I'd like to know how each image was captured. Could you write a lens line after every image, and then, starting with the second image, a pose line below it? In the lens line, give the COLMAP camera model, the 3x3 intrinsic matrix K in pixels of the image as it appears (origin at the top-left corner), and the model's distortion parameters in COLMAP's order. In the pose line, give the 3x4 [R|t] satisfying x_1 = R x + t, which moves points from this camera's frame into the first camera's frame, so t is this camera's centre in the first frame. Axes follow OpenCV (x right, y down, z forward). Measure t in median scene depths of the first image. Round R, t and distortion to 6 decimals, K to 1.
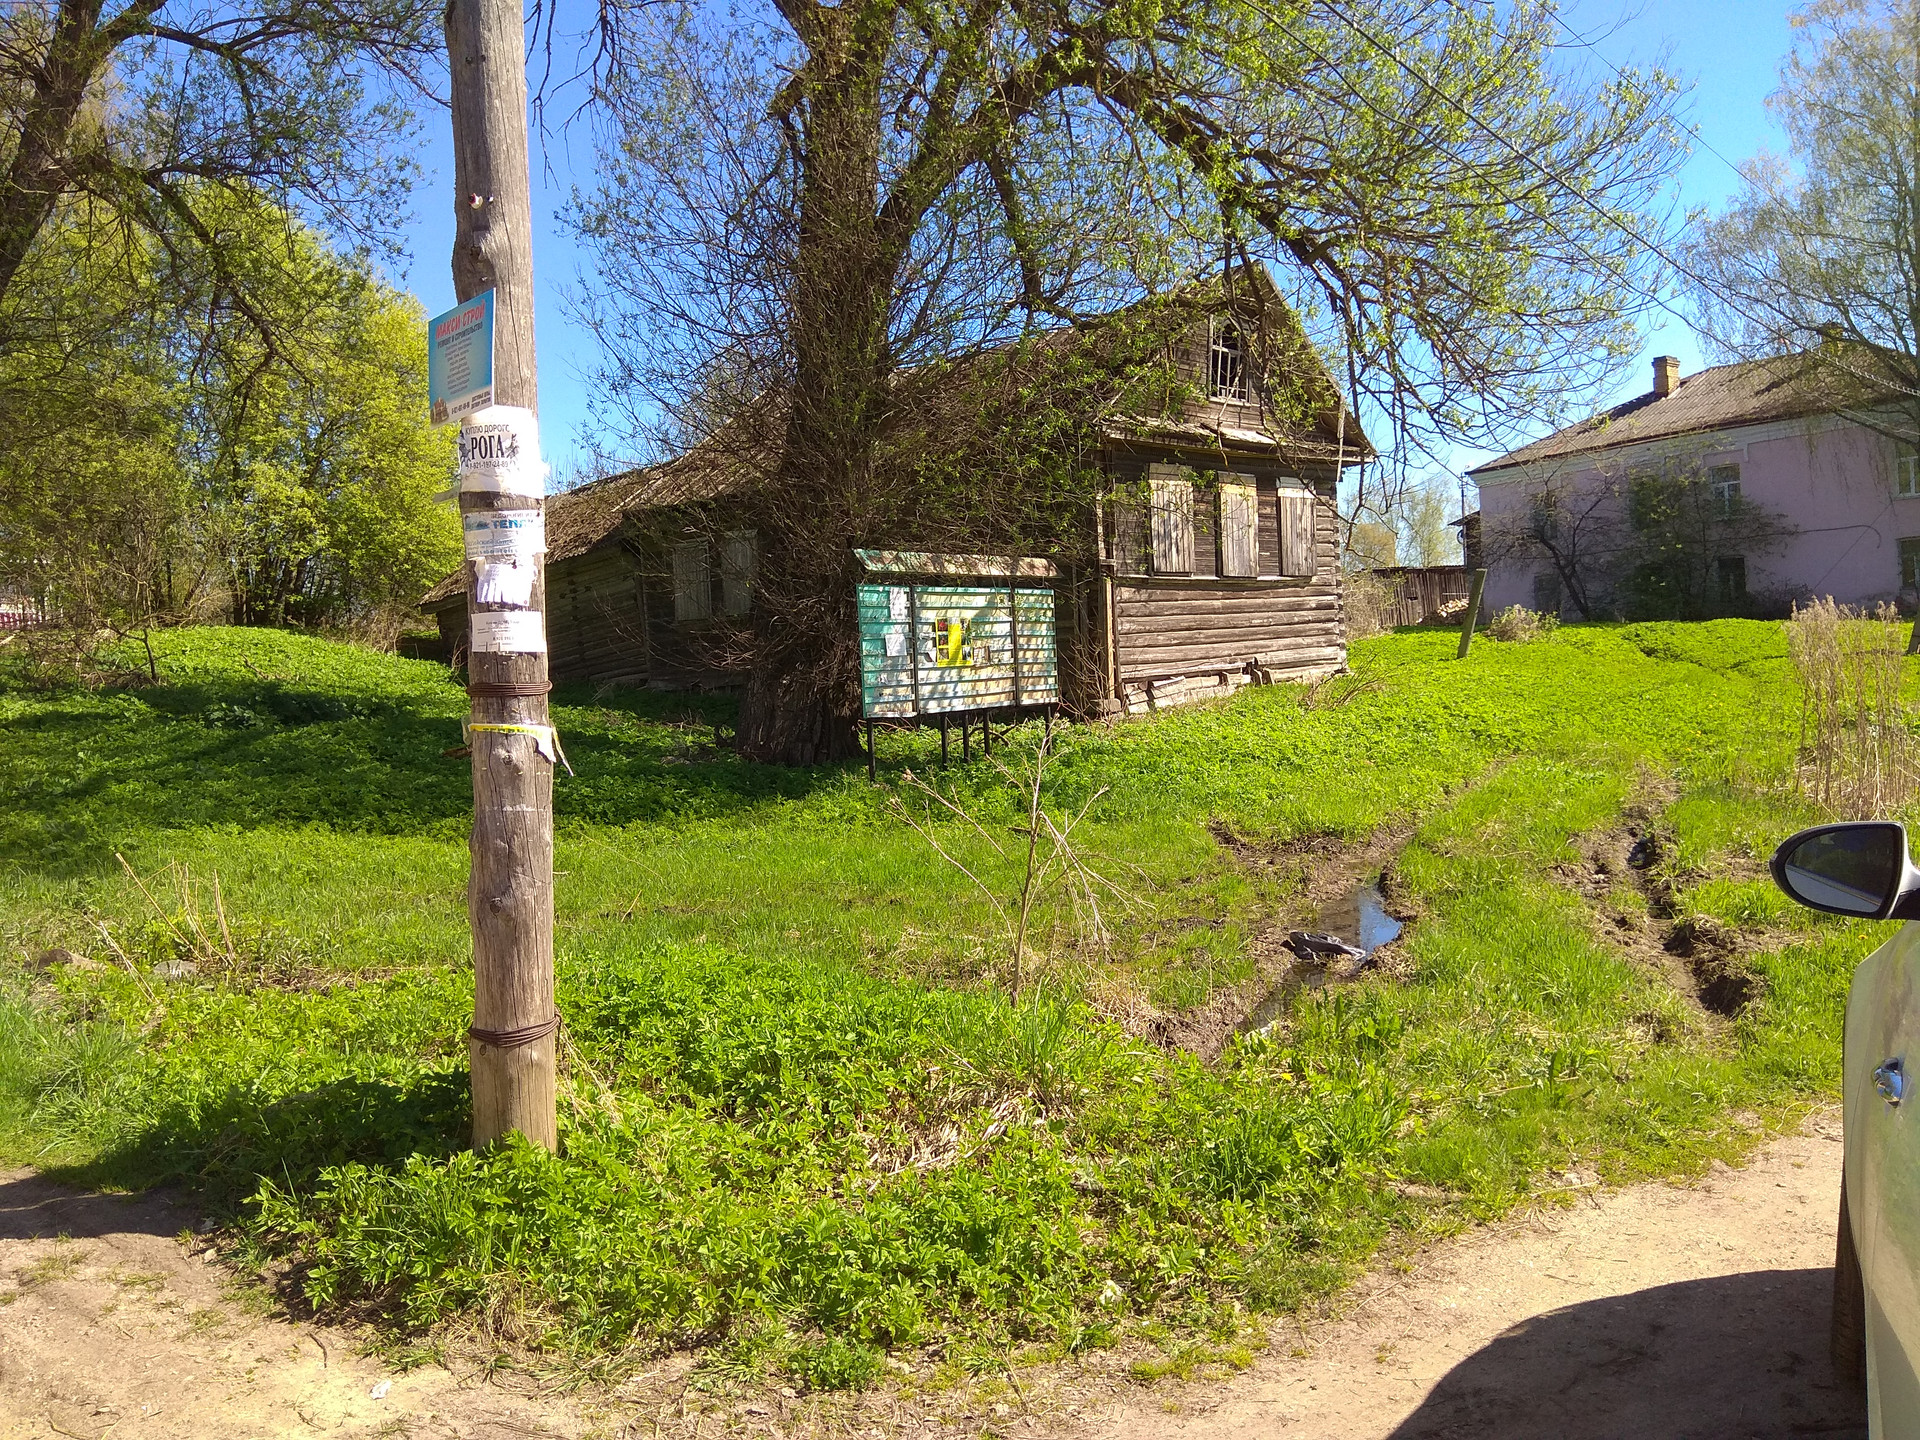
lens RADIAL K [[1484.1, 0, 959.7], [0, 1484.1, 710.5], [0, 0, 1]] dist [0.119773, -0.169547]
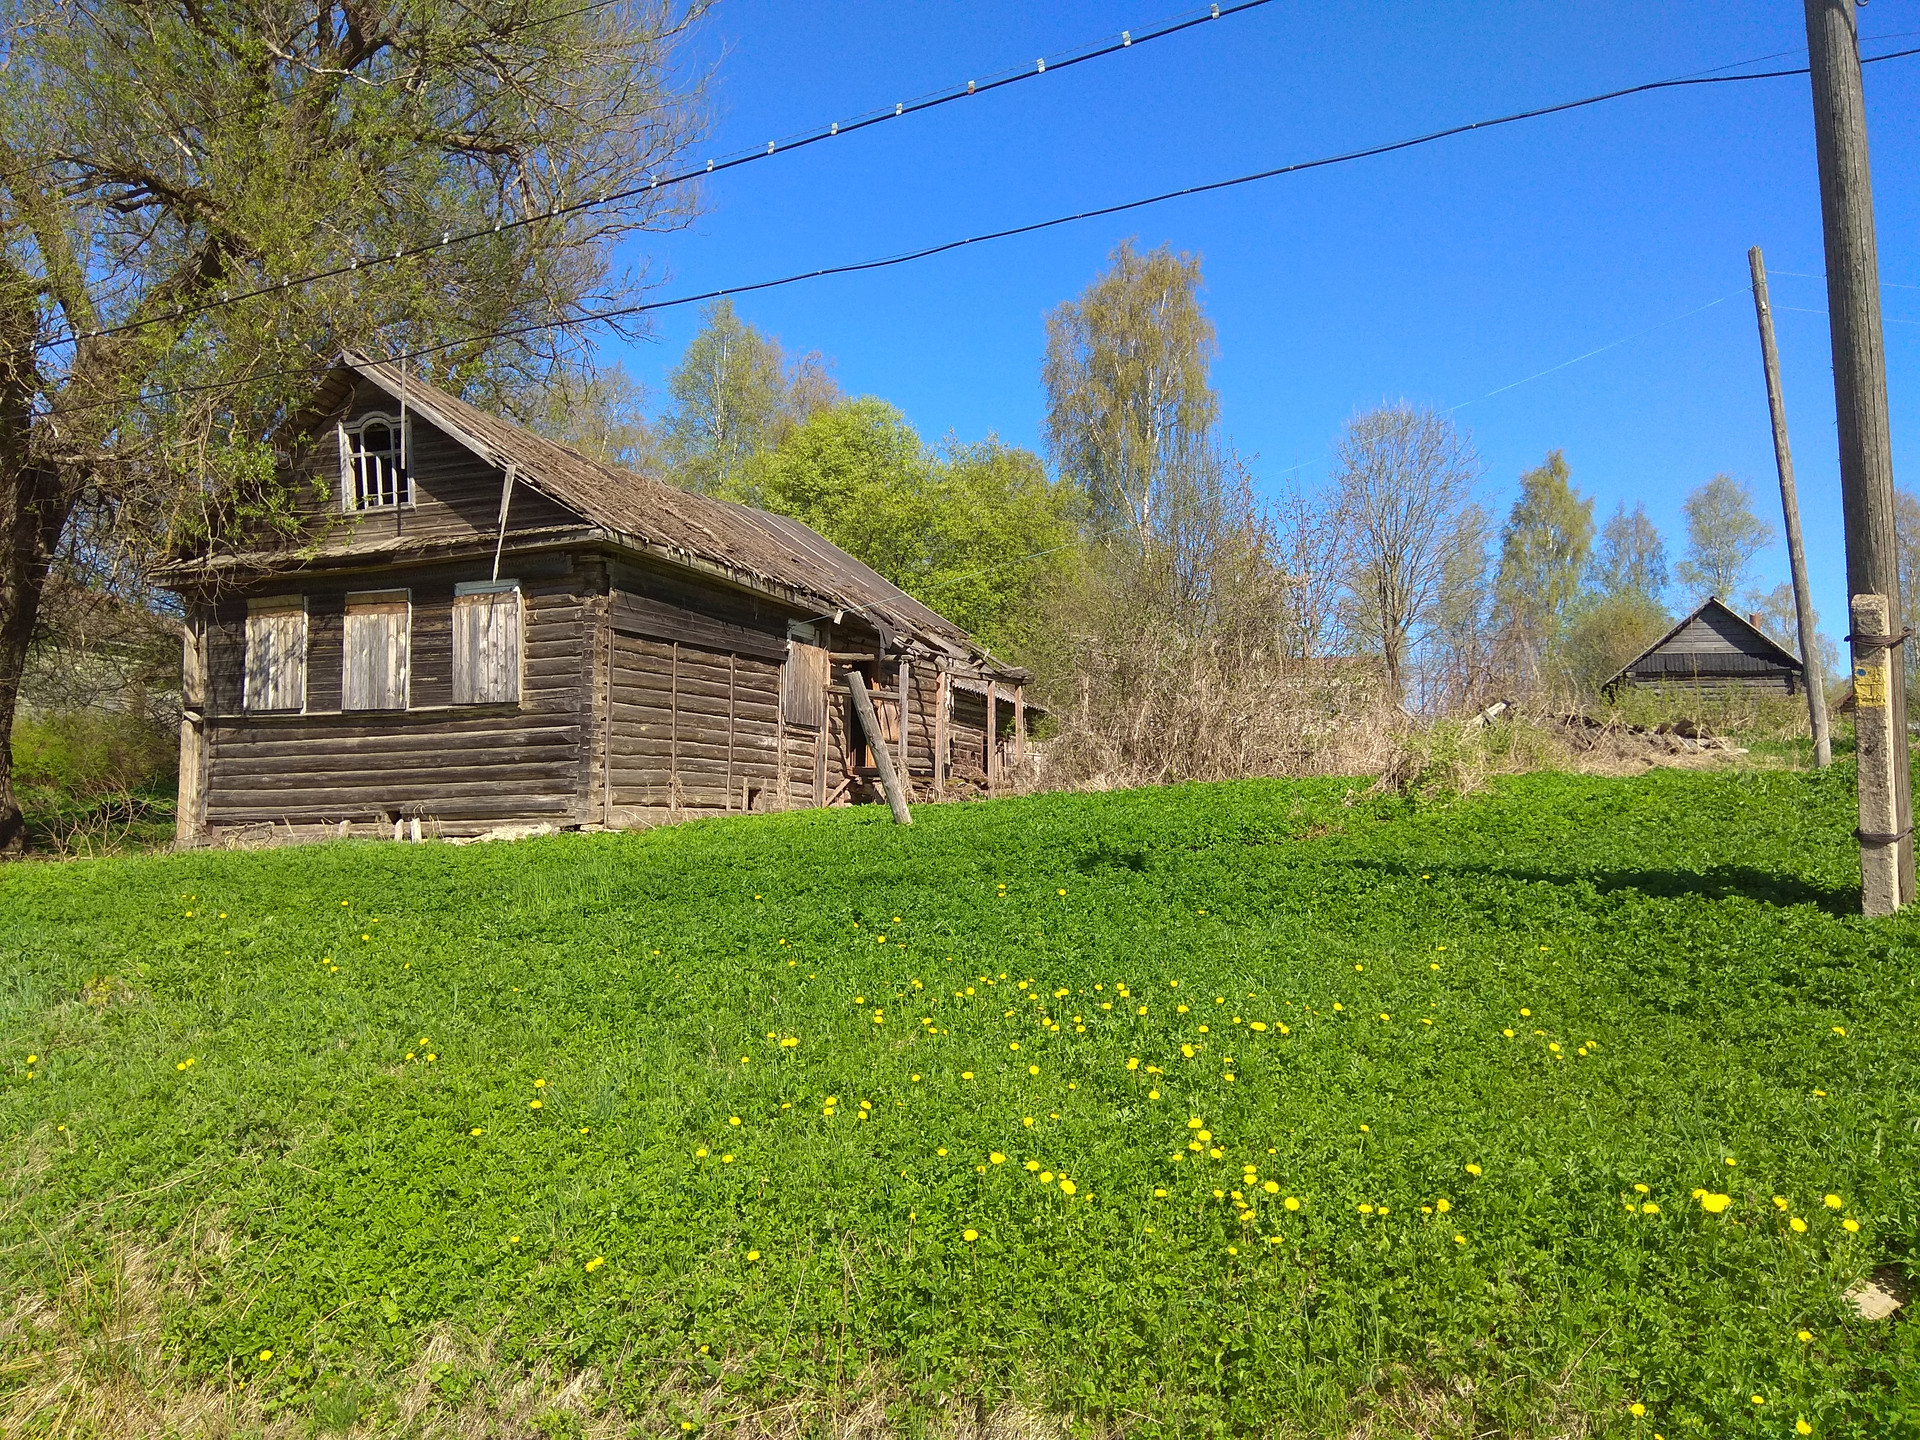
lens RADIAL K [[1484.1, 0, 959.7], [0, 1484.1, 710.5], [0, 0, 1]] dist [0.119773, -0.169547]
pose [[0.338686, -0.026132, -0.940537, 1.139982], [-0.044439, 0.998054, -0.043733, -0.067567], [0.939850, 0.056609, 0.336865, 1.046317]]
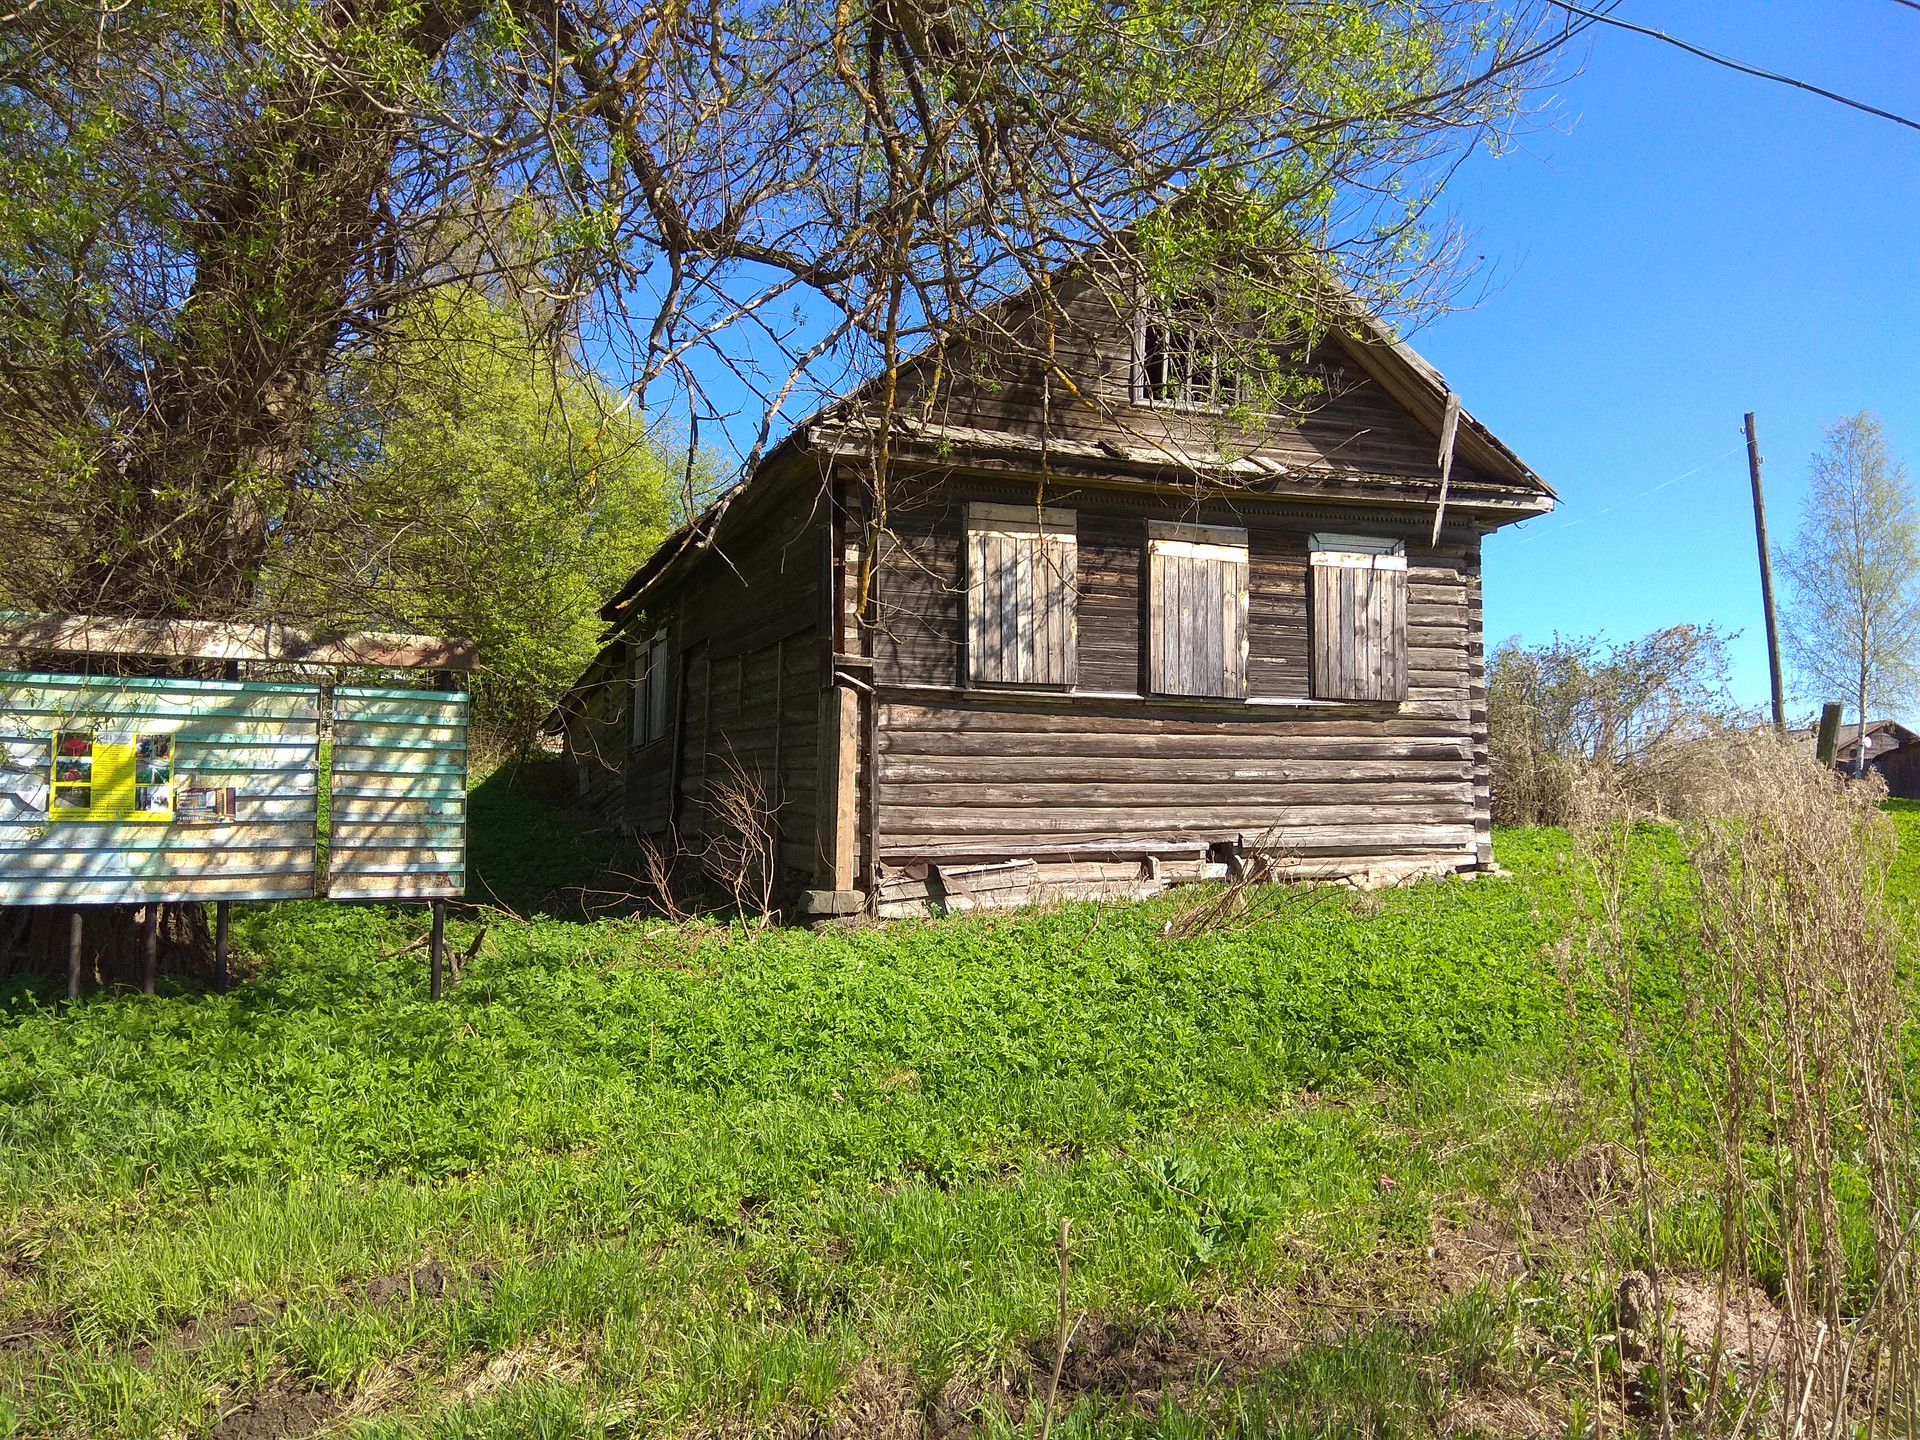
lens RADIAL K [[1484.1, 0, 959.7], [0, 1484.1, 710.5], [0, 0, 1]] dist [0.119773, -0.169547]
pose [[0.907547, 0.018078, -0.419560, 0.357129], [-0.059308, 0.994577, -0.085434, -0.028721], [0.415741, 0.102419, 0.903698, 0.437109]]
